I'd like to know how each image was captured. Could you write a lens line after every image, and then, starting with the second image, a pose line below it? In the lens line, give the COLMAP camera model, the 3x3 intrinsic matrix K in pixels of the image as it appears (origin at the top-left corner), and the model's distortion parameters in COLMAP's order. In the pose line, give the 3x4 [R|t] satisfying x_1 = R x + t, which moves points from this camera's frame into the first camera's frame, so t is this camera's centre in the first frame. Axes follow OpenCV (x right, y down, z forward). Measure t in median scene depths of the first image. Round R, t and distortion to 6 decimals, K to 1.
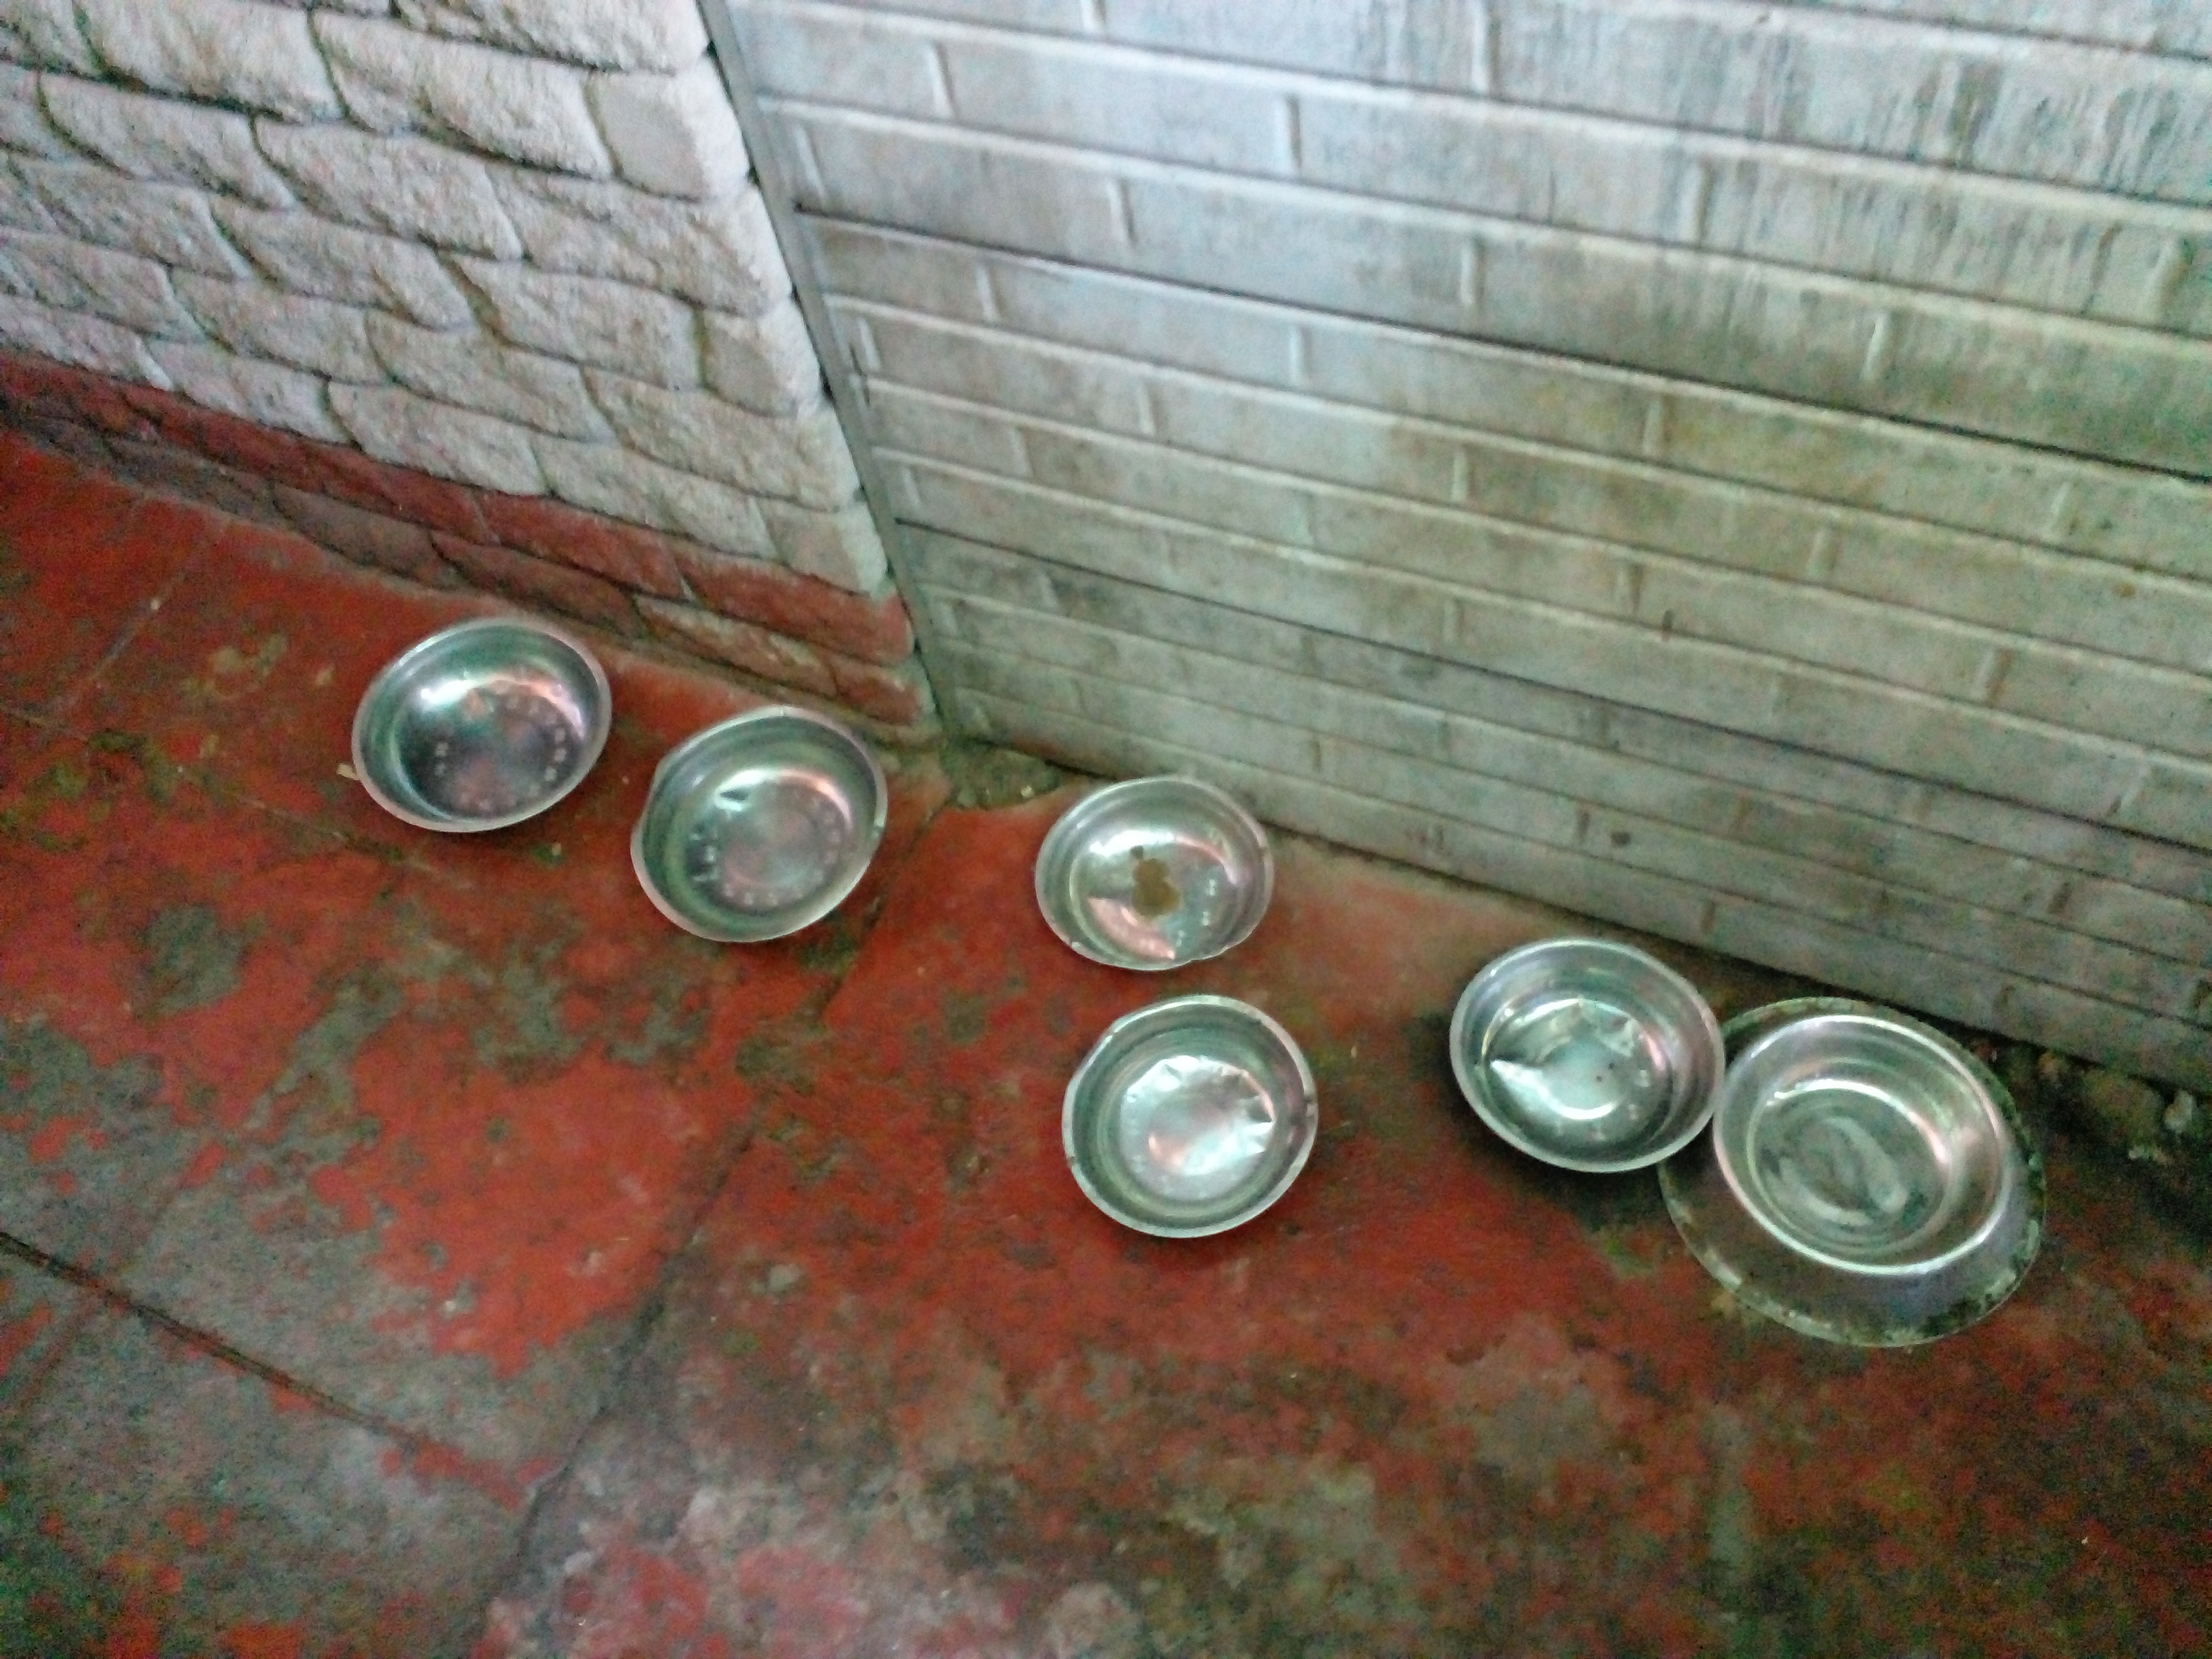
lens RADIAL K [[1728.1, 0, 1023.7], [0, 1728.1, 828.0], [0, 0, 1]] dist [0.063386, -0.143595]
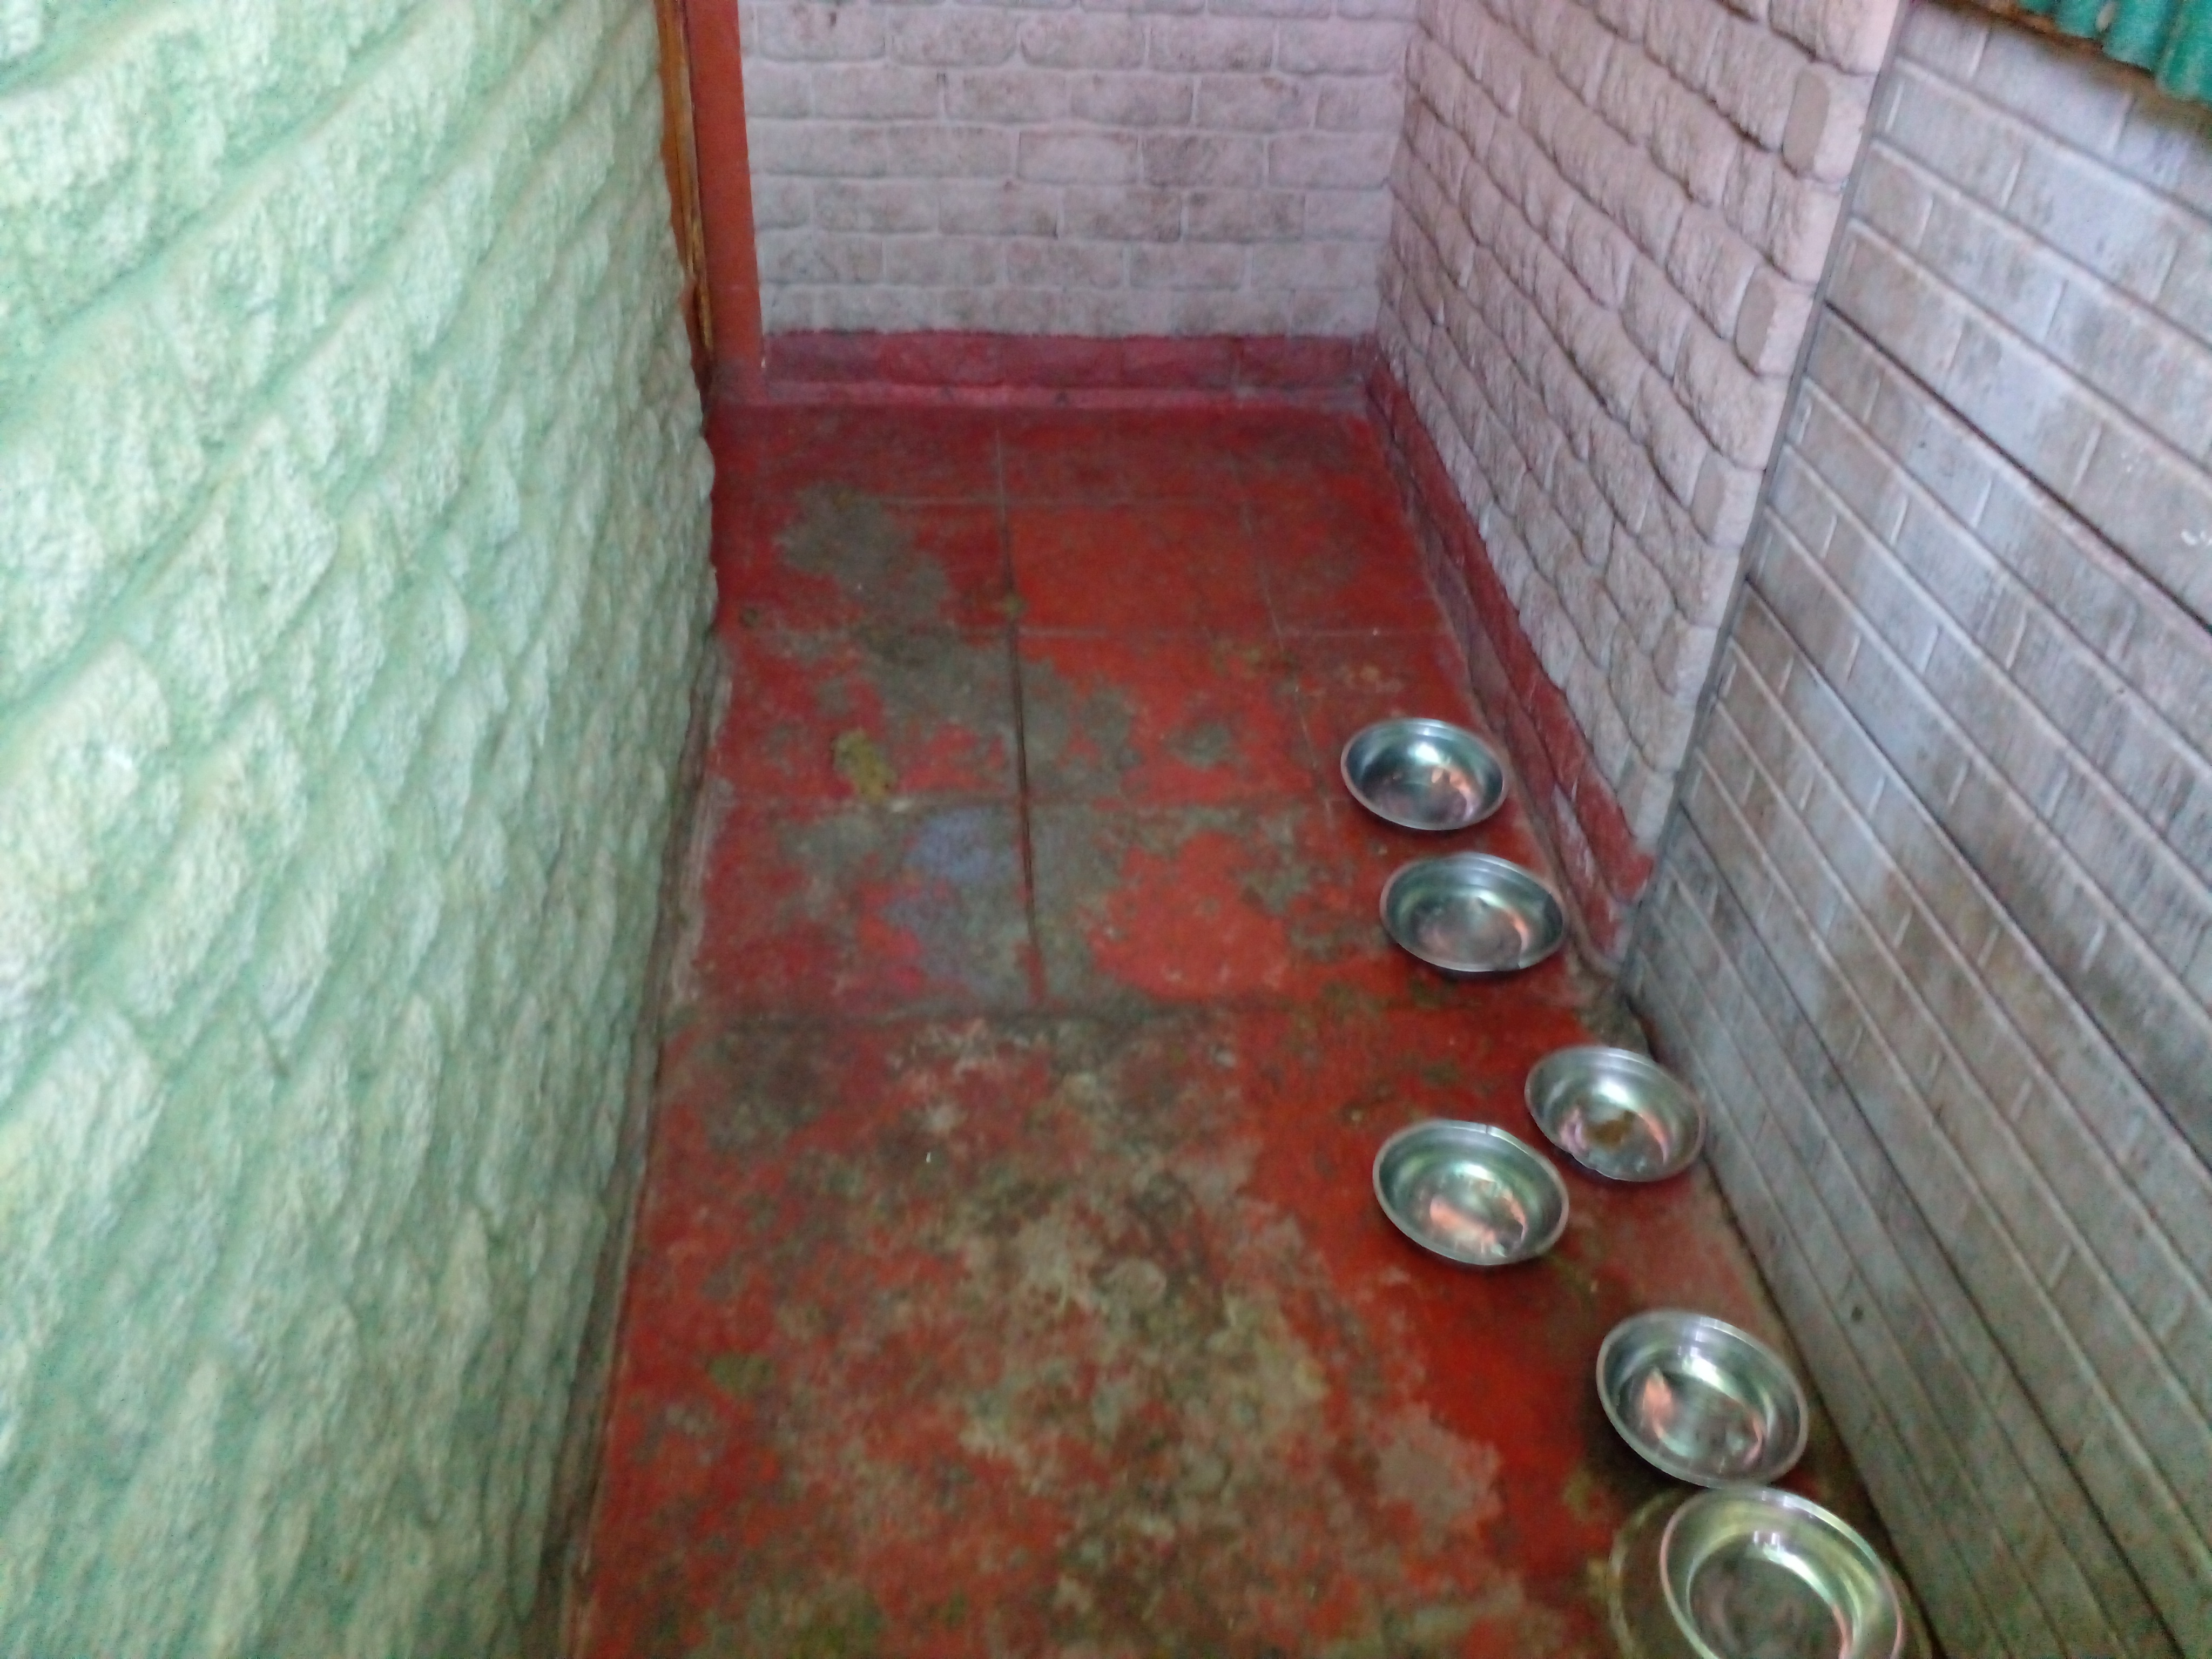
lens RADIAL K [[1728.1, 0, 1023.7], [0, 1728.1, 828.0], [0, 0, 1]] dist [0.063386, -0.143595]
pose [[0.440373, 0.635449, -0.634252, 0.713930], [-0.792924, 0.606627, 0.057230, 0.216625], [0.421121, 0.477711, 0.771005, -0.404243]]
